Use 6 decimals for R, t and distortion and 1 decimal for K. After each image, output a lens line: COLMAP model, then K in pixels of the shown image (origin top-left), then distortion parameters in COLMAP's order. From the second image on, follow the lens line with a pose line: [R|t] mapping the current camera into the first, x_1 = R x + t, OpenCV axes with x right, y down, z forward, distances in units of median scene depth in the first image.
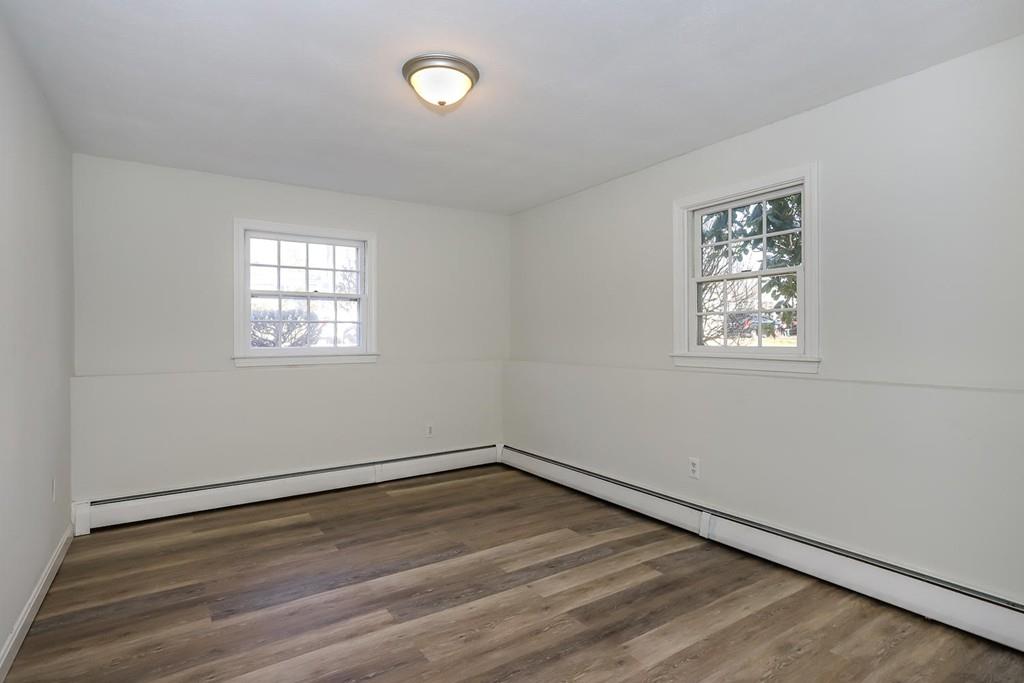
lens RADIAL K [[521.2, 0, 516.8], [0, 521.2, 340.7], [0, 0, 1]] dist [0.016595, 0.000058]
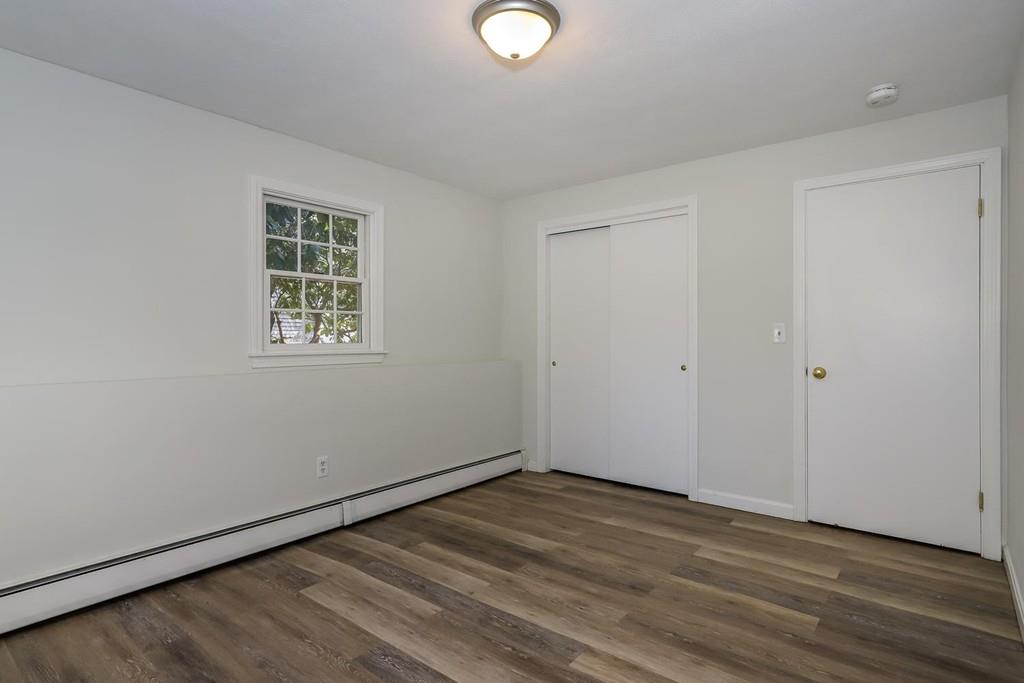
lens RADIAL K [[521.2, 0, 518.7], [0, 521.2, 341.5], [0, 0, 1]] dist [0.016595, 0.000058]
pose [[-0.285786, -0.000475, 0.958293, -0.852048], [0.007683, 0.999967, 0.002787, 0.007569], [-0.958263, 0.008159, -0.285773, 1.104096]]
